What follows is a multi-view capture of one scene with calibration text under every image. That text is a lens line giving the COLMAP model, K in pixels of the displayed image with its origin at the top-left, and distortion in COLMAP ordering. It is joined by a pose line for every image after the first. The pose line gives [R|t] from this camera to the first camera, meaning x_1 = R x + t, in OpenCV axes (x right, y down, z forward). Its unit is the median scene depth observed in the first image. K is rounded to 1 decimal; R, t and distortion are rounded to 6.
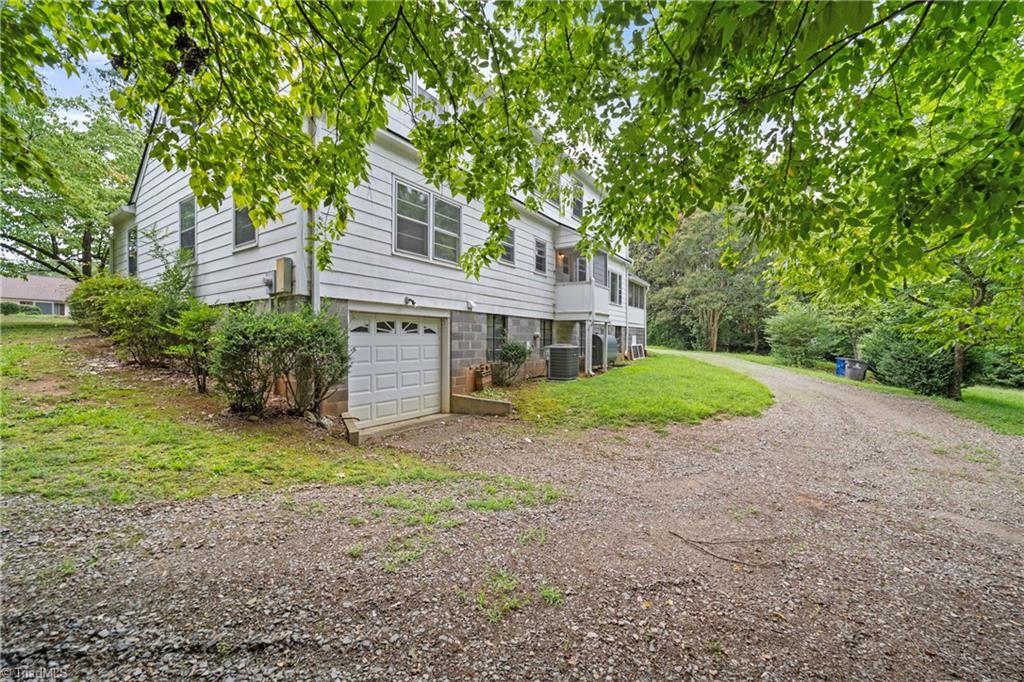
lens RADIAL K [[385.4, 0, 515.6], [0, 385.4, 343.8], [0, 0, 1]] dist [-0.008218, 0.000054]
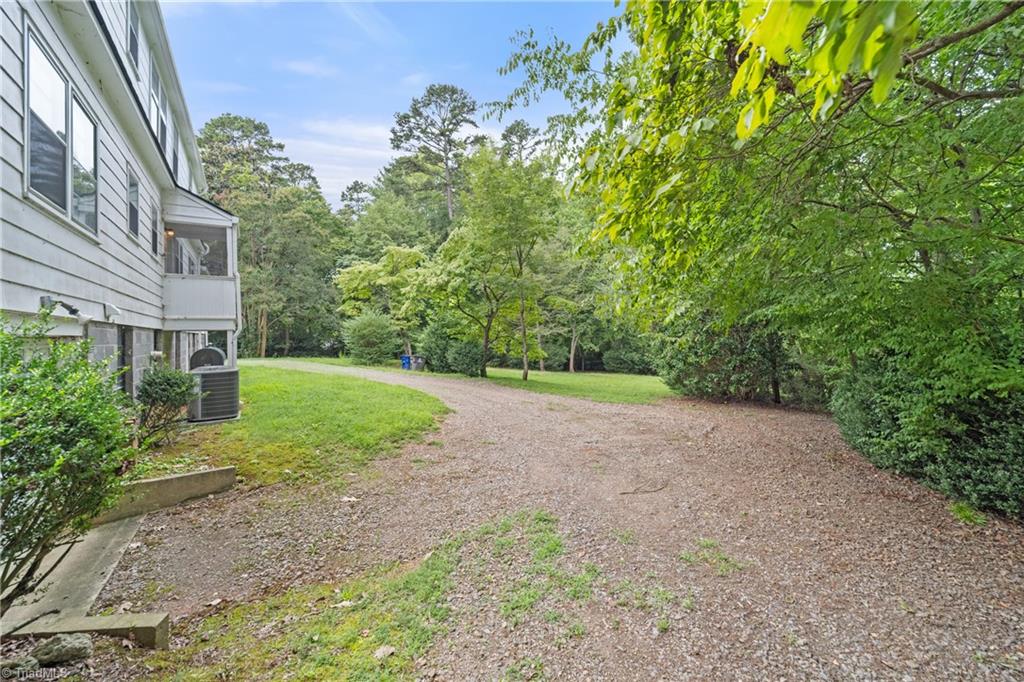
lens RADIAL K [[416.0, 0, 516.2], [0, 416.0, 325.7], [0, 0, 1]] dist [-0.008517, 0.000040]
pose [[0.388269, -0.008282, 0.921509, -0.326217], [0.044837, 0.998945, -0.009914, -0.037720], [-0.920455, 0.045167, 0.388231, 0.204766]]
